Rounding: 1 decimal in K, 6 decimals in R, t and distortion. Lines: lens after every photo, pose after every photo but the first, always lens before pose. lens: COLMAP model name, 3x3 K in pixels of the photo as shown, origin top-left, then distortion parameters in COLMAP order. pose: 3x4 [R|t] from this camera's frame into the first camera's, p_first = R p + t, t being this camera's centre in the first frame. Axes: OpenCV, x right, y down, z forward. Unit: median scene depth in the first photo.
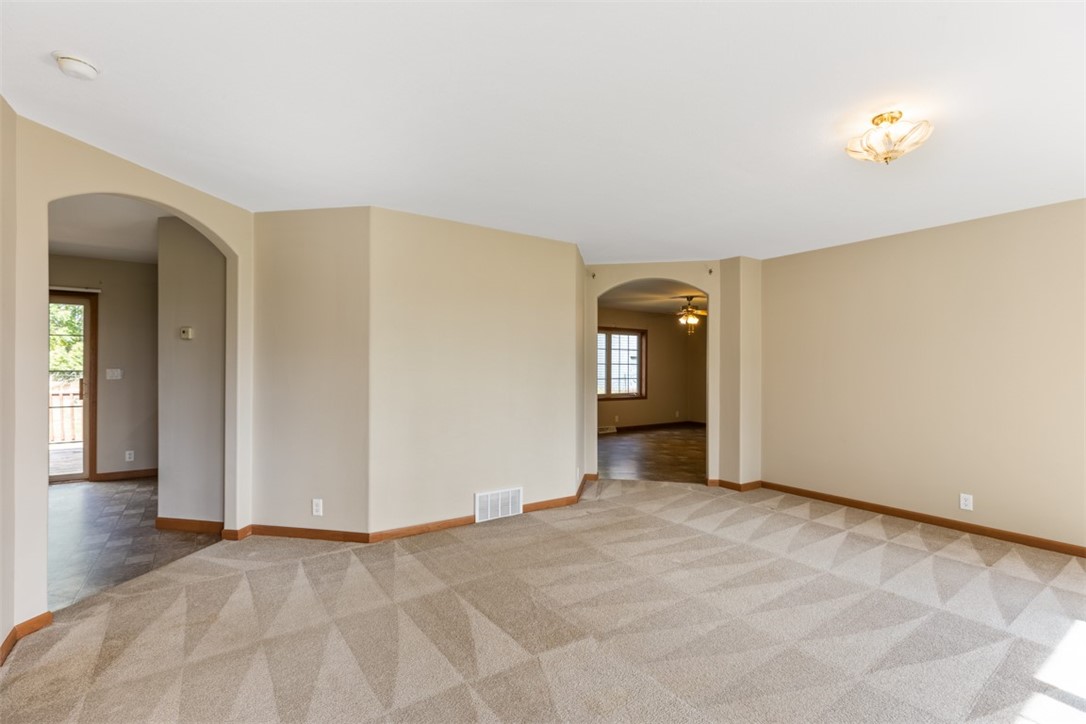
lens RADIAL K [[492.6, 0, 539.0], [0, 492.6, 360.1], [0, 0, 1]] dist [0.008026, -0.000941]
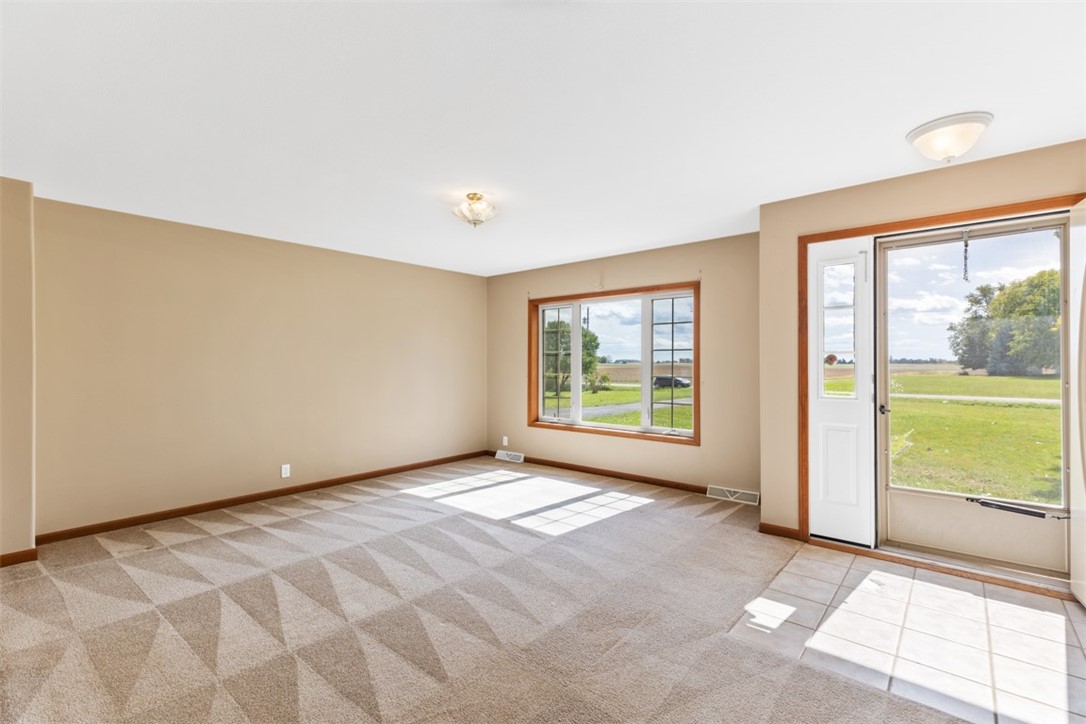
lens RADIAL K [[492.6, 0, 536.6], [0, 492.6, 361.5], [0, 0, 1]] dist [0.008026, -0.000941]
pose [[-0.256338, -0.003964, 0.966579, -0.507284], [-0.012334, 0.999924, 0.000830, 0.007580], [-0.966508, -0.011709, -0.256368, 0.762326]]
